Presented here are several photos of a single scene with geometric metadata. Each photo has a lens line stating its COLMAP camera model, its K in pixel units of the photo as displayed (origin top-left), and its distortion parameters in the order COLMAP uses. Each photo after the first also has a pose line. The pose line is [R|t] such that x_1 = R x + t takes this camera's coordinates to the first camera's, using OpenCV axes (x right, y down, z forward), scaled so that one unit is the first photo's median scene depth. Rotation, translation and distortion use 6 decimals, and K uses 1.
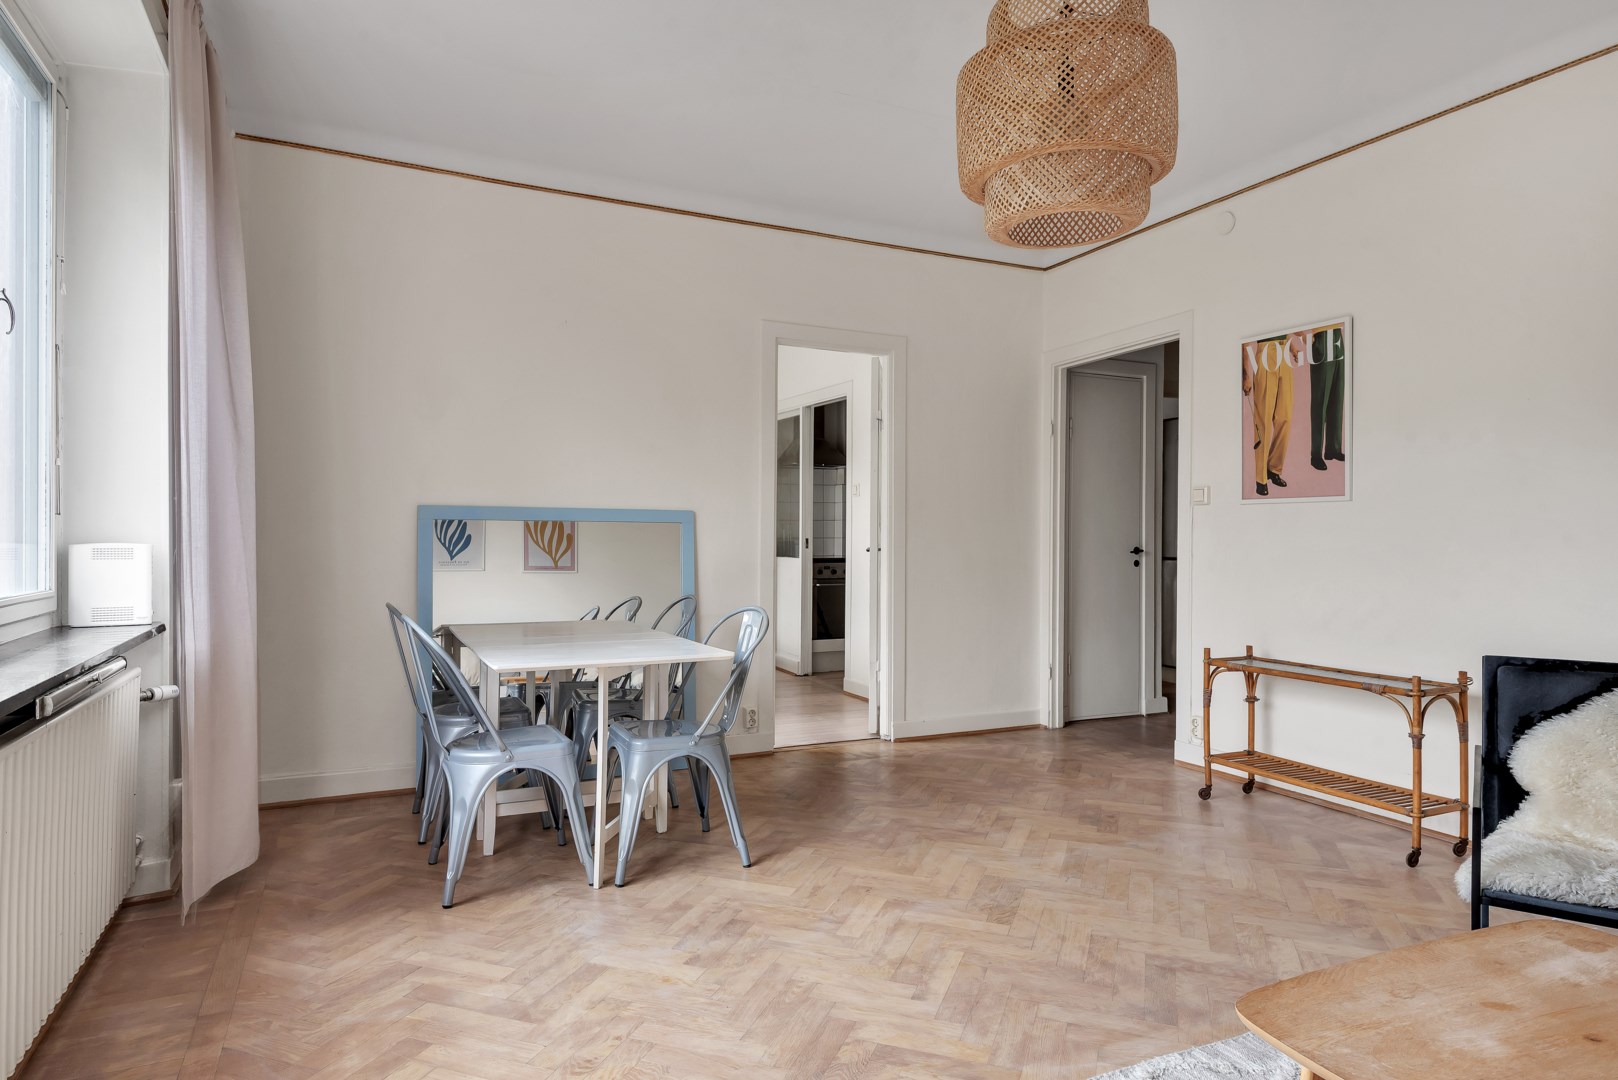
lens RADIAL K [[984.4, 0, 799.9], [0, 984.4, 536.8], [0, 0, 1]] dist [0.023283, -0.015111]
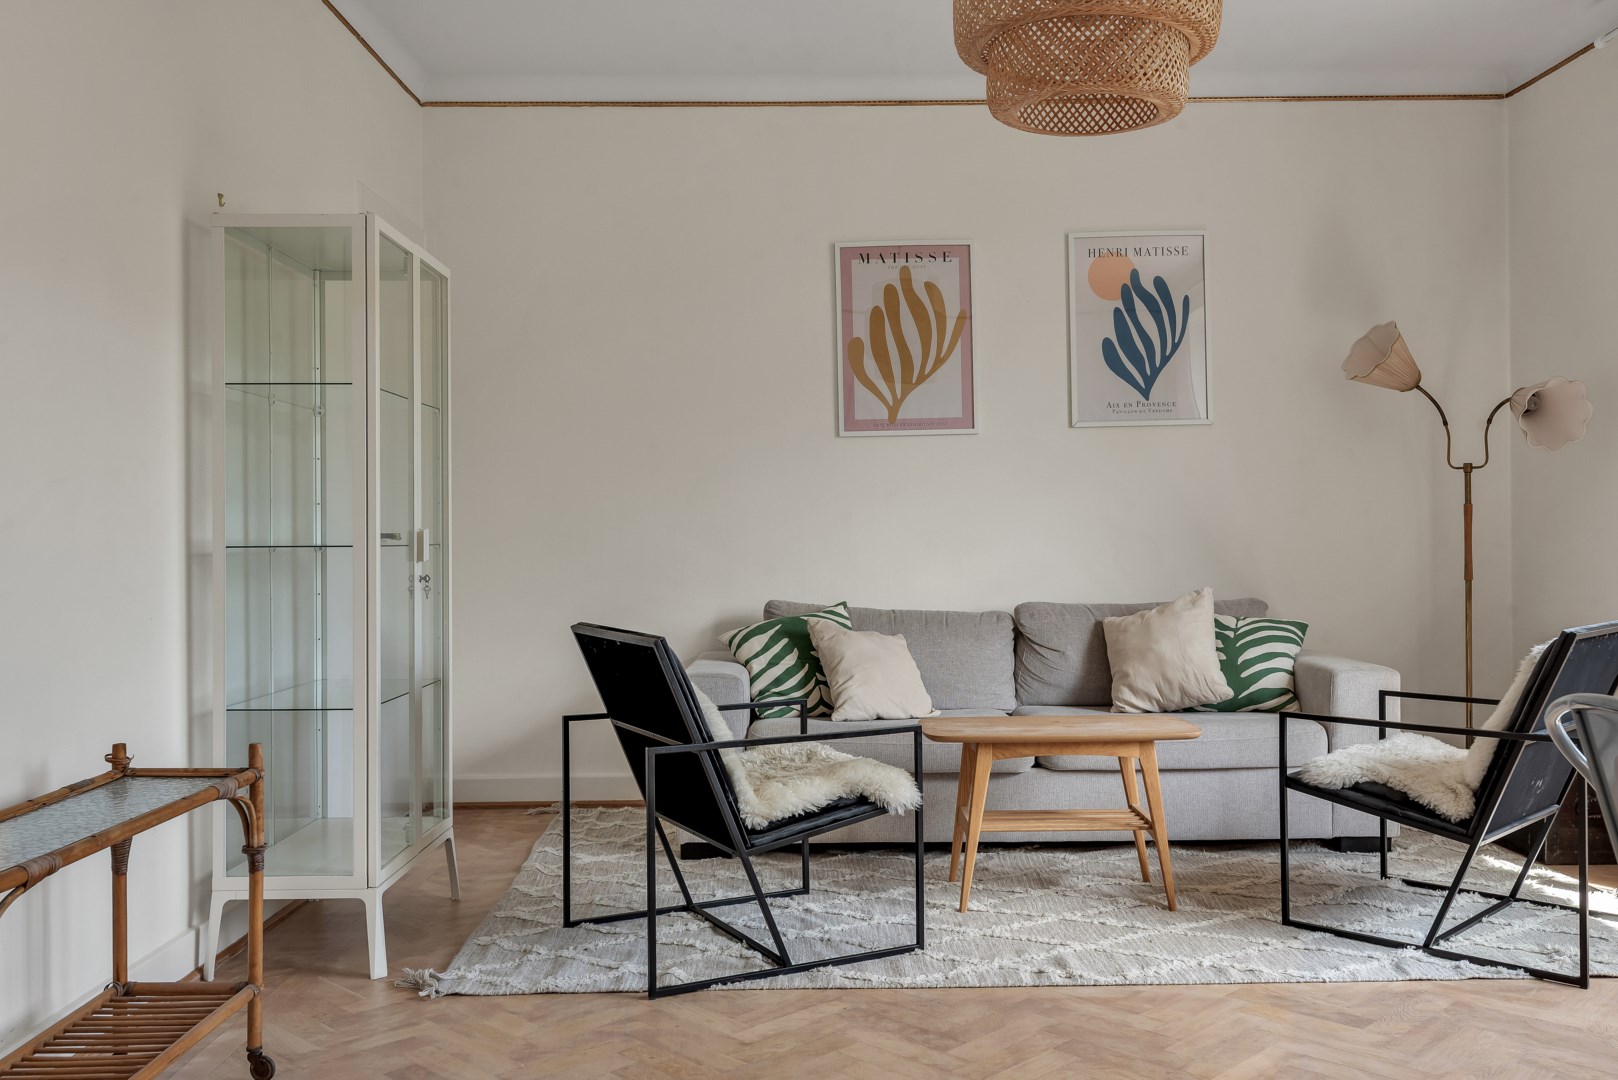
lens RADIAL K [[1390.2, 0, 860.1], [0, 1390.2, 519.0], [0, 0, 1]] dist [0.025351, 0.003511]
pose [[-0.915522, 0.008041, 0.402187, -0.013173], [0.007003, 0.999967, -0.004050, 0.016135], [-0.402207, -0.000891, -0.915548, 1.413411]]
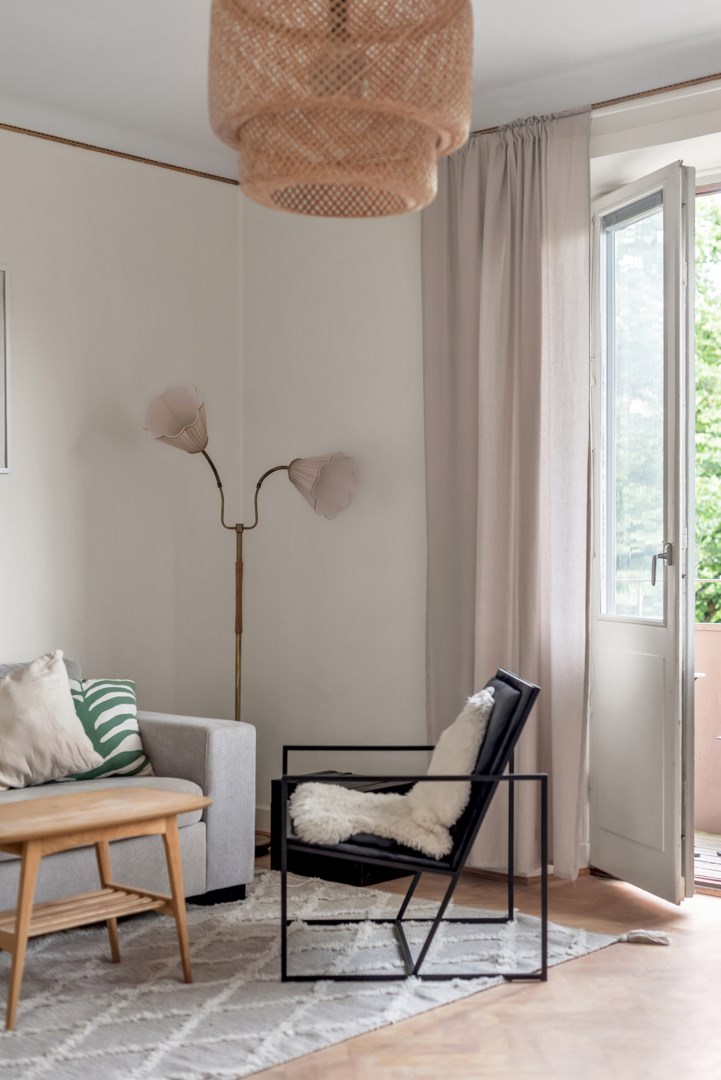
lens RADIAL K [[1496.5, 0, 361.2], [0, 1496.5, 540.5], [0, 0, 1]] dist [0.004131, 0.000000]
pose [[-0.925857, -0.007645, -0.377798, 0.471689], [-0.006758, 0.999970, -0.003673, -0.017788], [0.377815, -0.000847, -0.925881, 1.423395]]
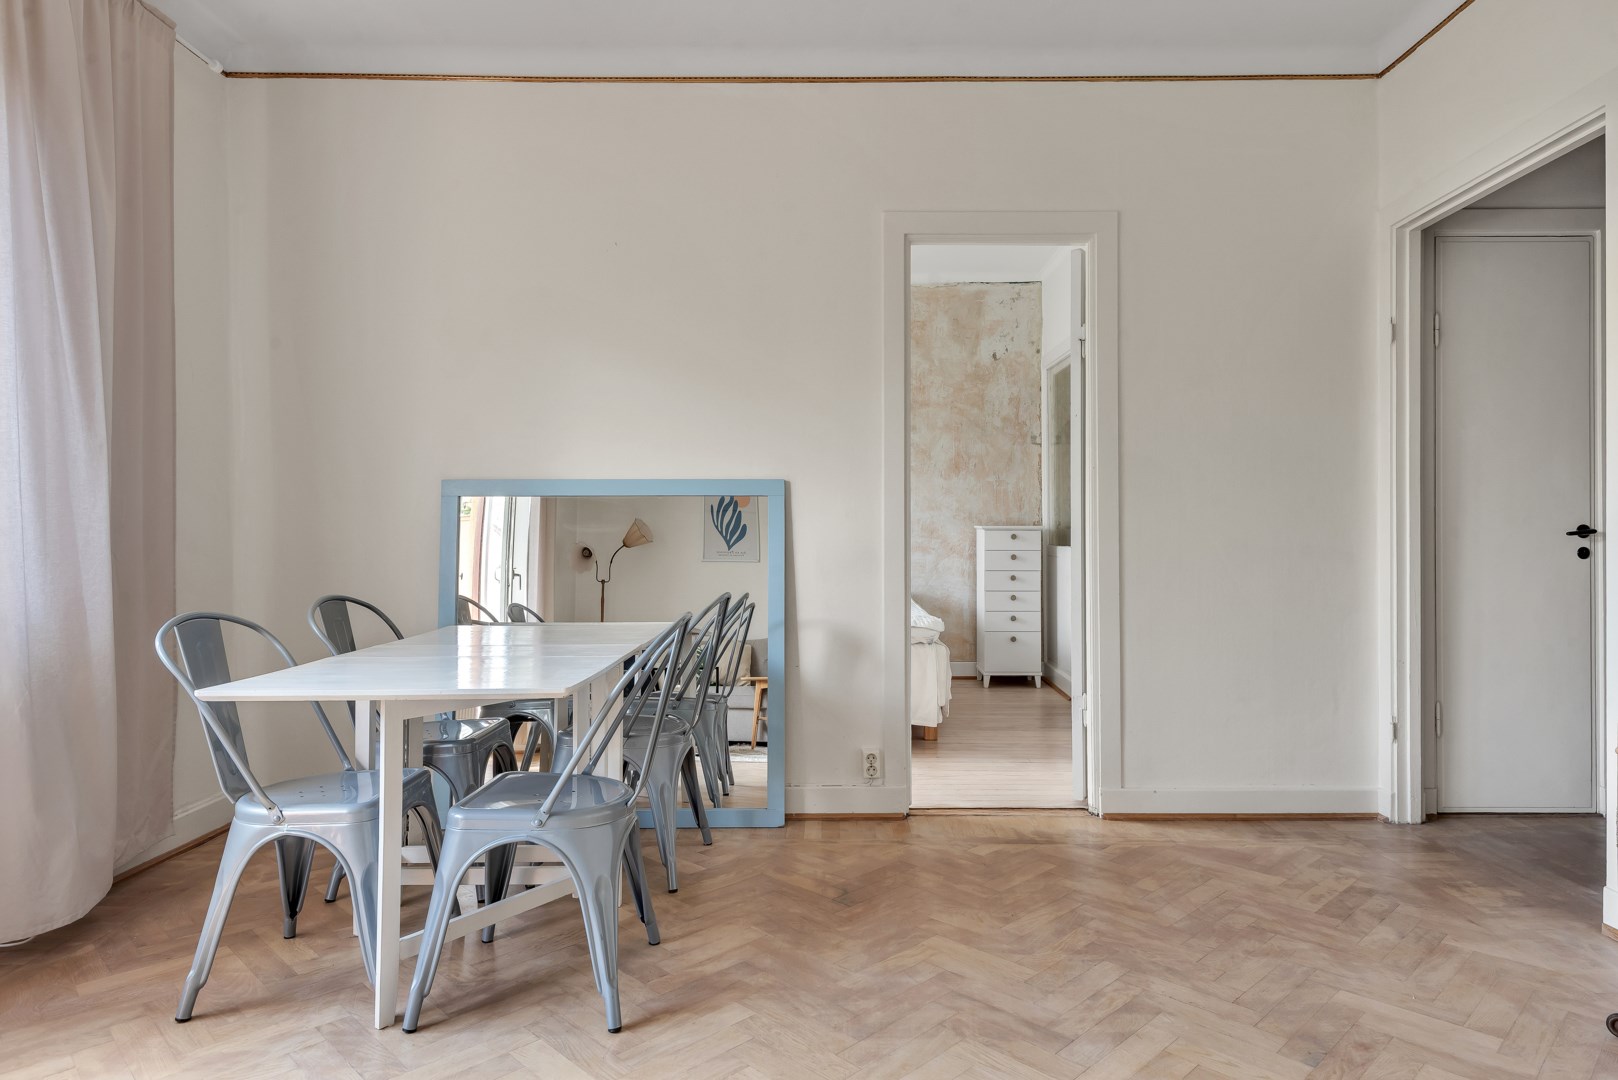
lens RADIAL K [[984.4, 0, 808.5], [0, 984.4, 524.9], [0, 0, 1]] dist [0.023283, -0.015111]
pose [[0.899909, -0.010684, -0.435946, 0.294664], [0.007788, 0.999934, -0.008430, 0.018995], [0.436008, 0.004192, 0.899933, 0.434882]]
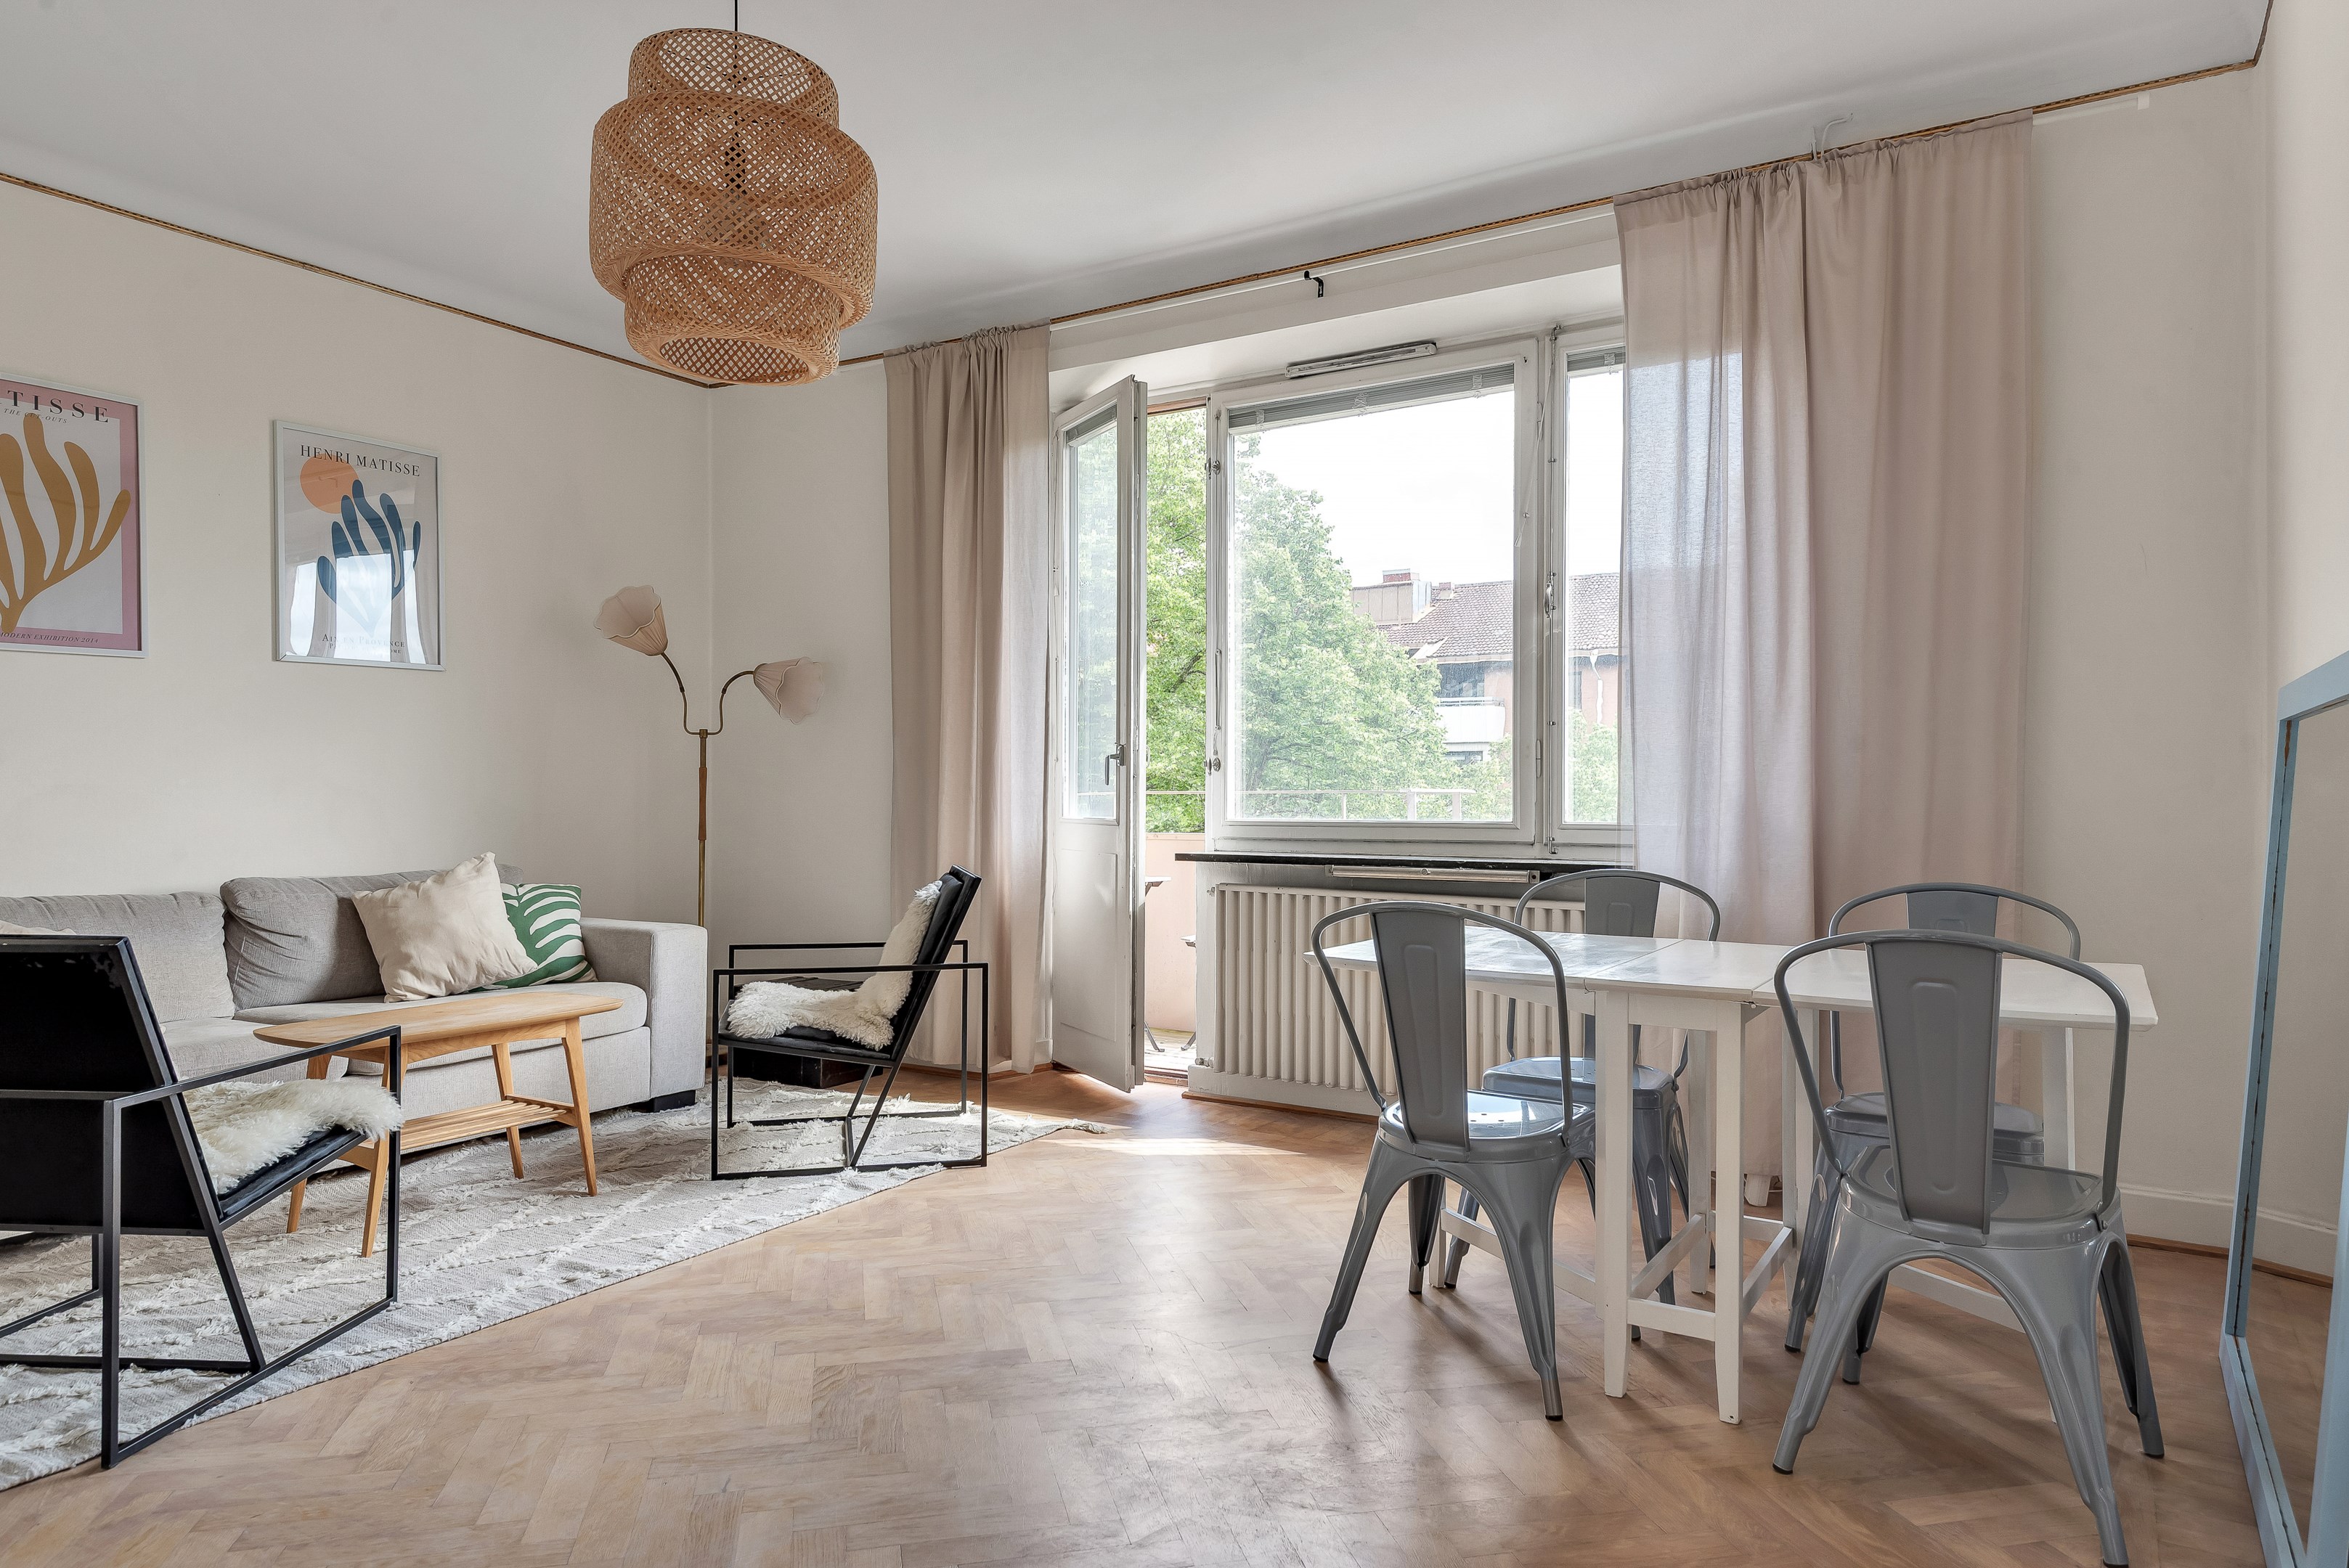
lens RADIAL K [[1429.0, 0, 1175.4], [0, 1429.0, 787.8], [0, 0, 1]] dist [0.023283, -0.015111]
pose [[-0.837651, -0.008219, -0.546144, 0.395115], [-0.008567, 0.999961, -0.001909, 0.019284], [0.546138, 0.003080, -0.837689, 1.427515]]
